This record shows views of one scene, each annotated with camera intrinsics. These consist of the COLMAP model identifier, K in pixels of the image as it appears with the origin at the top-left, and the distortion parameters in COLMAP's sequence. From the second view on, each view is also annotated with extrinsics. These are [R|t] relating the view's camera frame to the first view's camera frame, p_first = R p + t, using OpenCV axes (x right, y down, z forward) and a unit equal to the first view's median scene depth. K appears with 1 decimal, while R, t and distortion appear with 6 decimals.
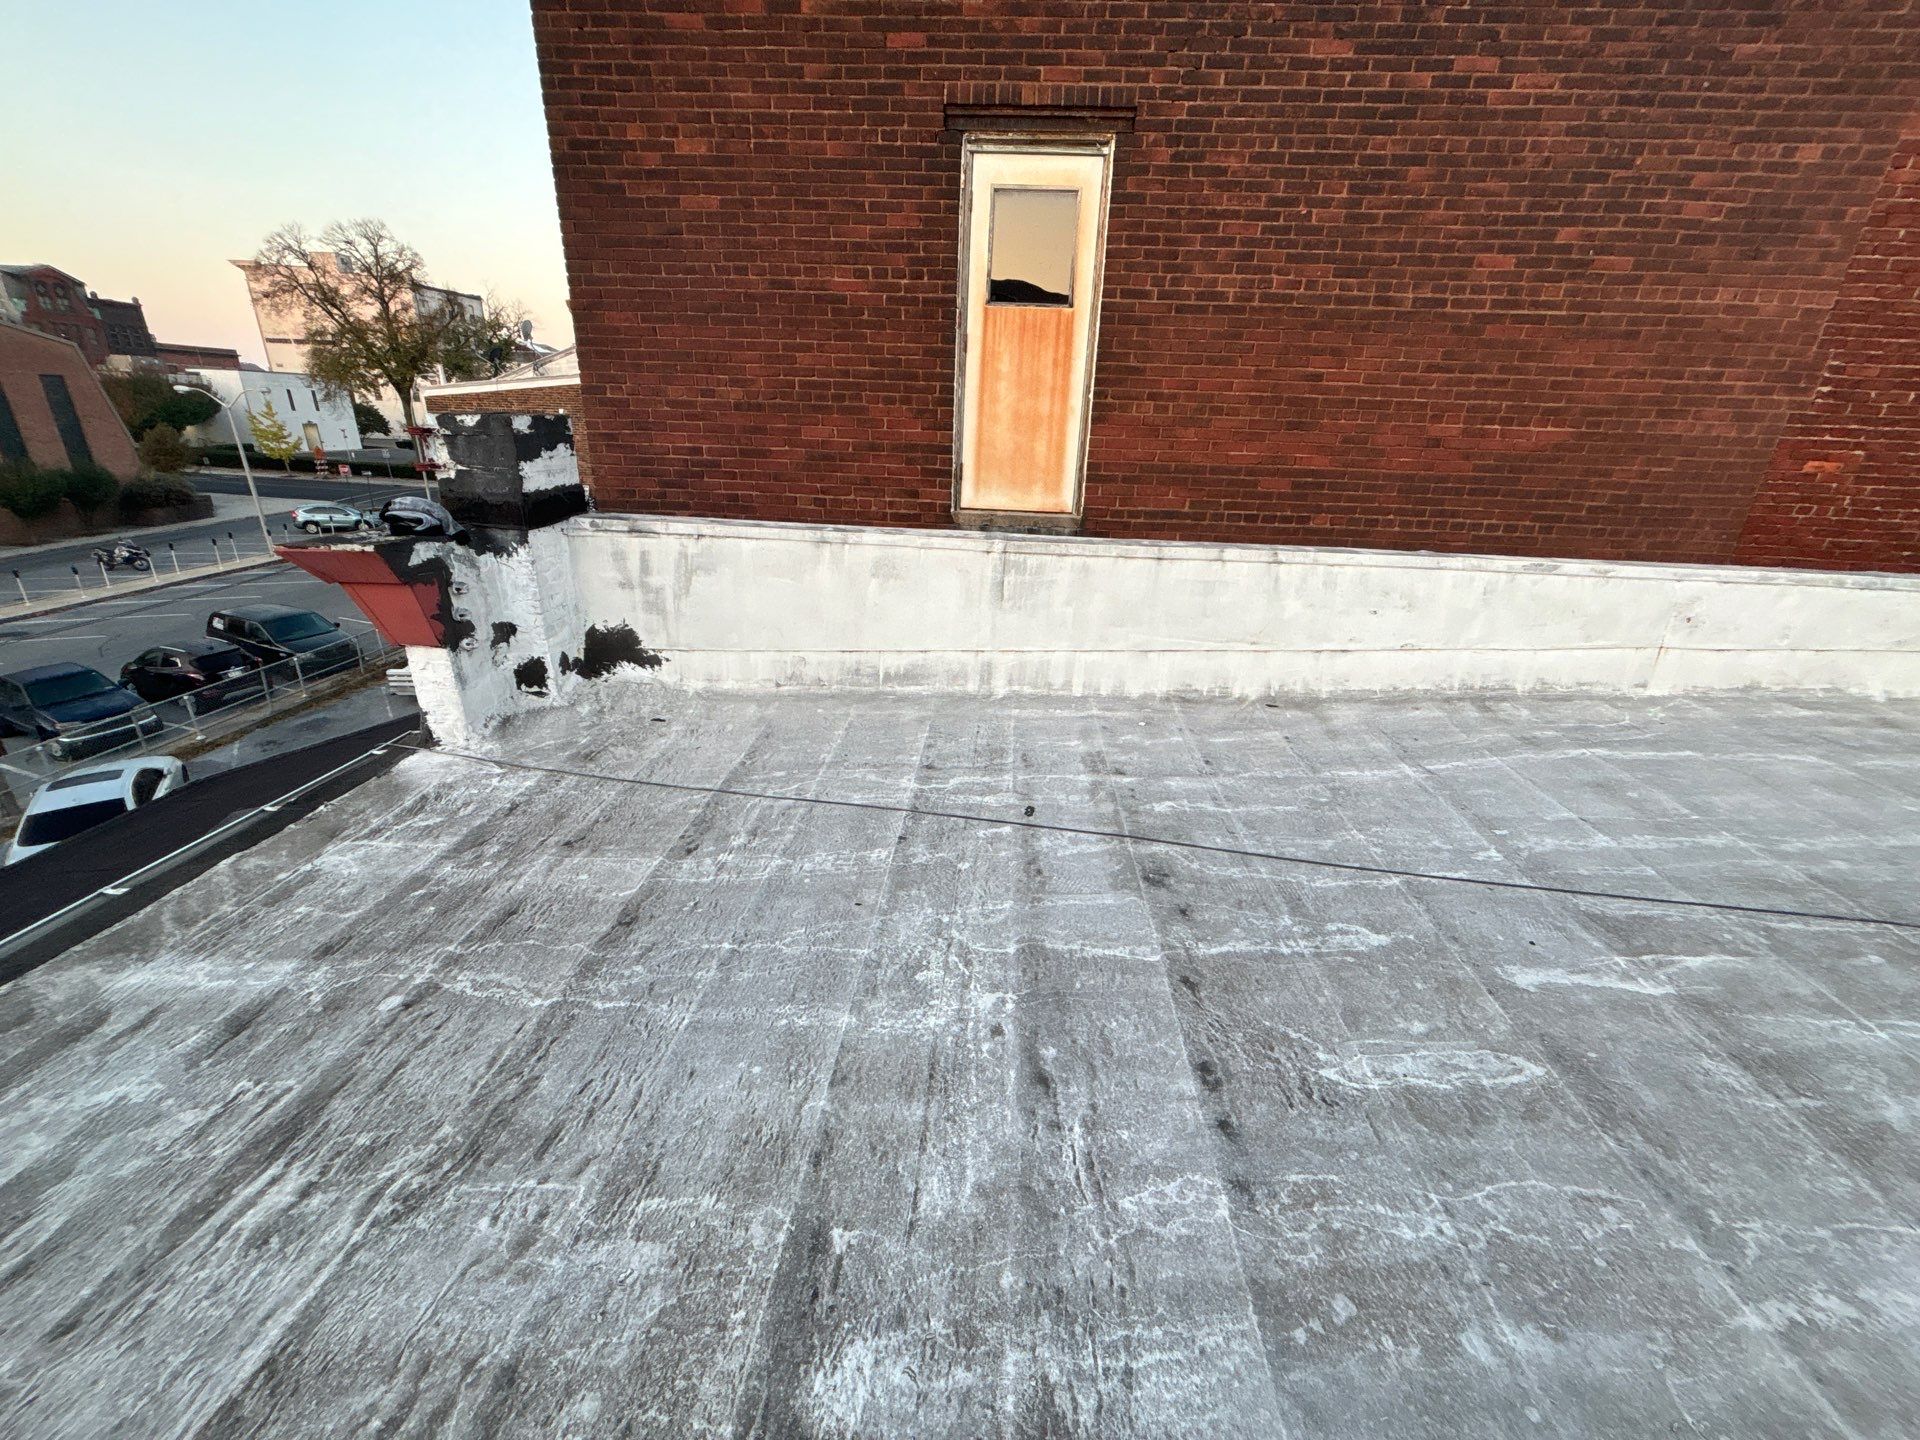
lens RADIAL K [[782.2, 0, 960.0], [0, 782.2, 720.0], [0, 0, 1]] dist [-0.022537, 0.013951]
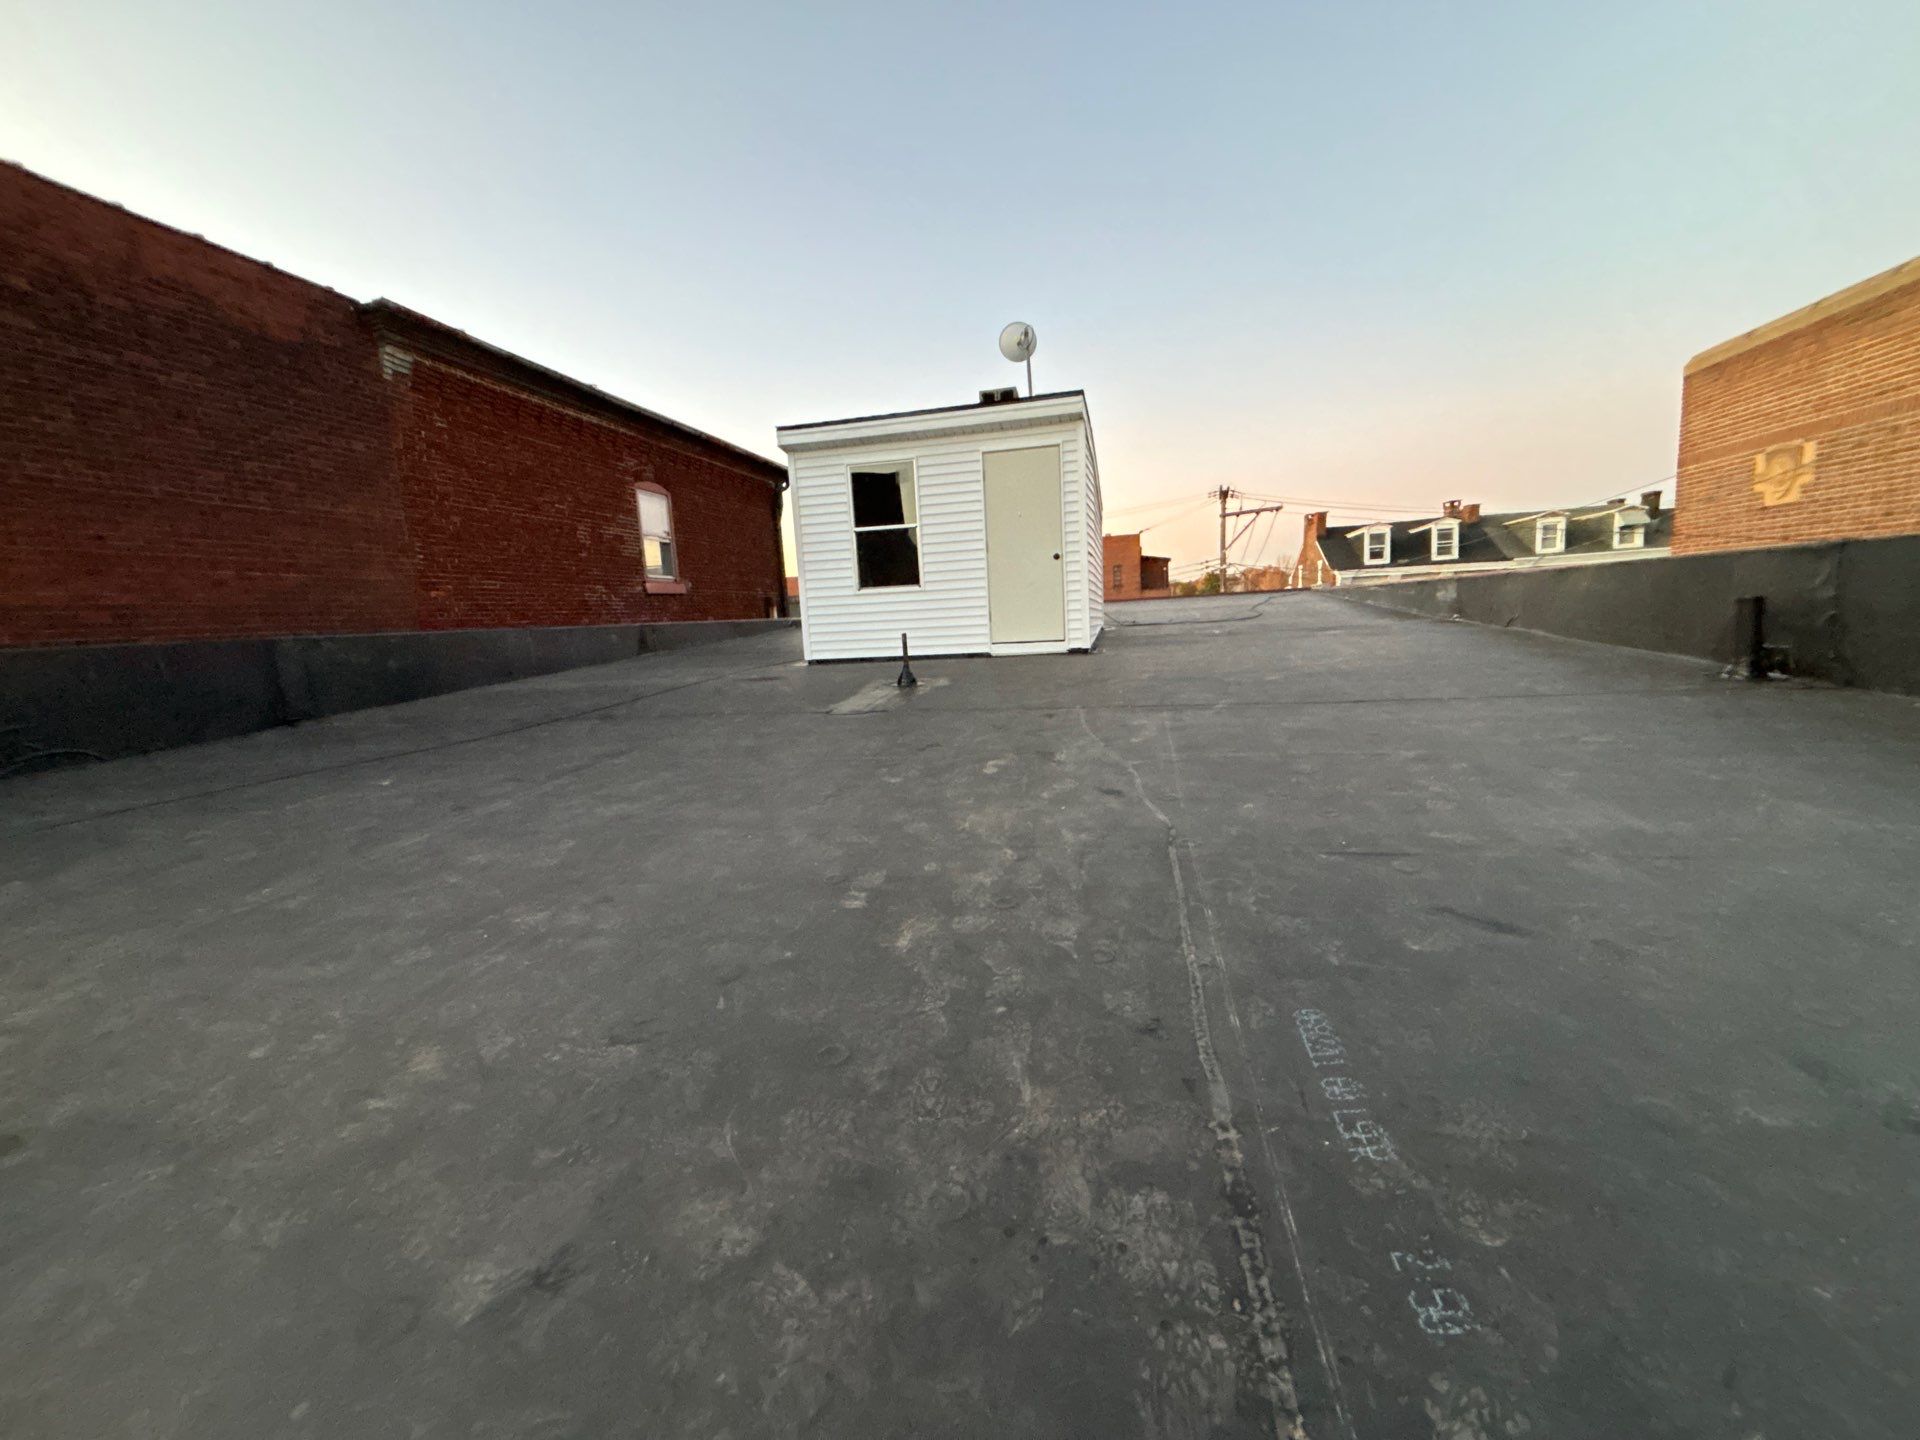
lens RADIAL K [[777.7, 0, 957.1], [0, 777.7, 730.2], [0, 0, 1]] dist [-0.001606, -0.000265]
pose [[0.143726, -0.184467, 0.972273, -0.703612], [0.409682, 0.905423, 0.111223, 0.320646], [-0.900835, 0.382337, 0.205706, -0.487915]]
